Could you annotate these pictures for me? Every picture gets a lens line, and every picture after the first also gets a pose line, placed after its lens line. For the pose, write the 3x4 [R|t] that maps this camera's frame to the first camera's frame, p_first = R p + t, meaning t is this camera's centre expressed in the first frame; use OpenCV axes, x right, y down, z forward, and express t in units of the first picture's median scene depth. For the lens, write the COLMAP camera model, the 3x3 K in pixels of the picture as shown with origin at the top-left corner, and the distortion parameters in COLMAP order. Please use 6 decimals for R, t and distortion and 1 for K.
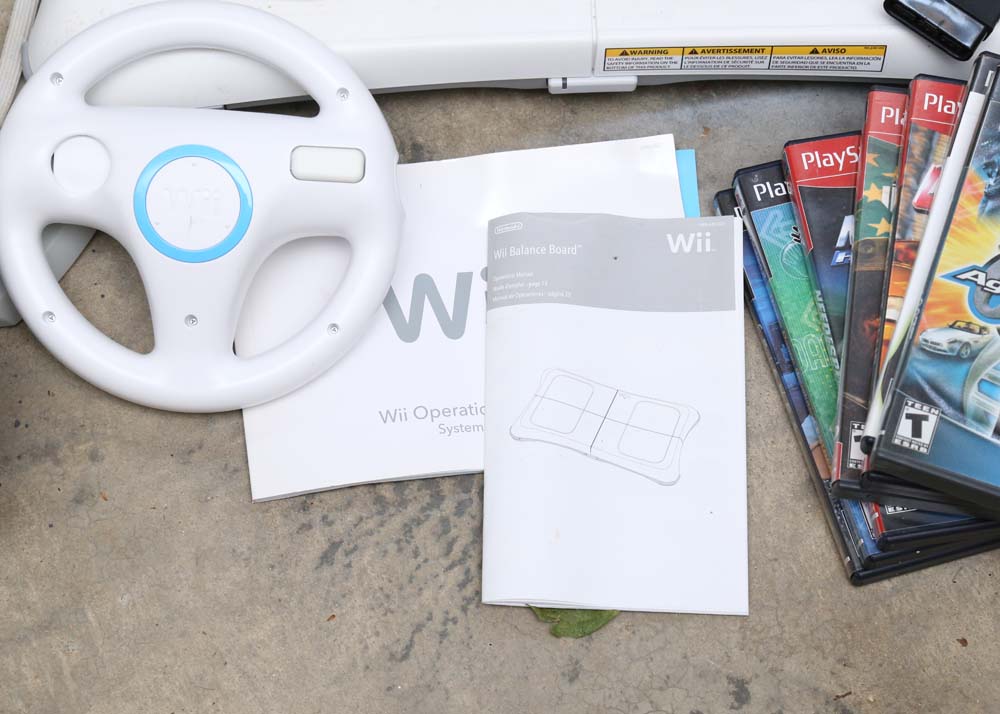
lens RADIAL K [[2843.3, 0, 500.0], [0, 2843.3, 357.0], [0, 0, 1]] dist [0.465821, 0.625903]
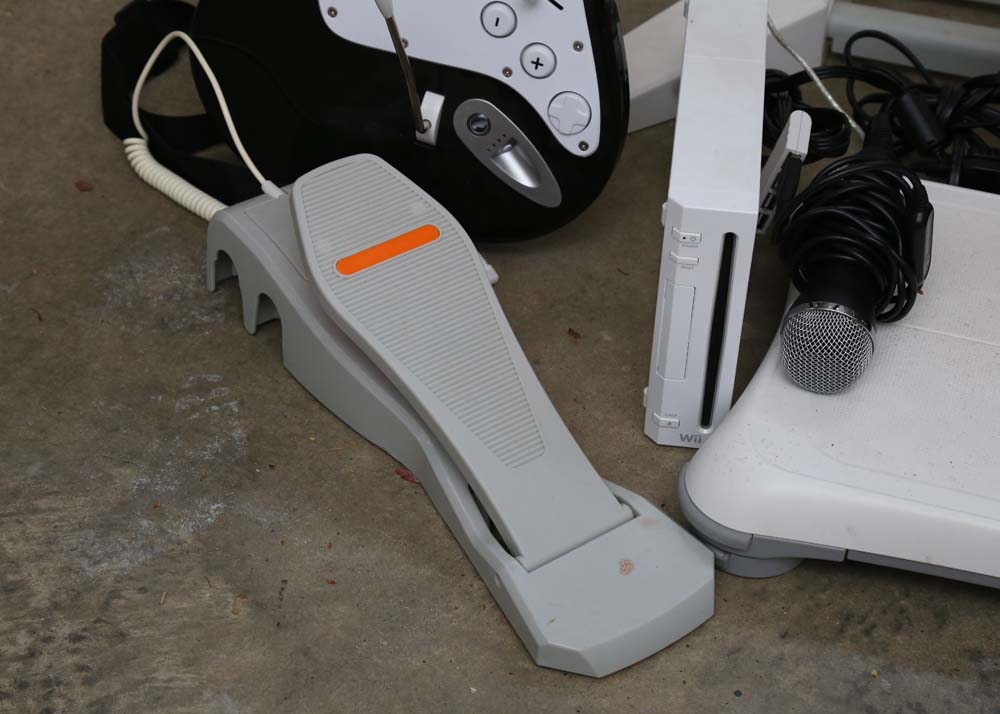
lens RADIAL K [[1912.0, 0, 500.0], [0, 1912.0, 357.0], [0, 0, 1]] dist [0.249410, -0.071967]
pose [[0.930914, 0.231732, -0.282312, -0.030370], [-0.337124, 0.842558, -0.420051, 0.202013], [0.140524, 0.486206, 0.862471, 0.332749]]
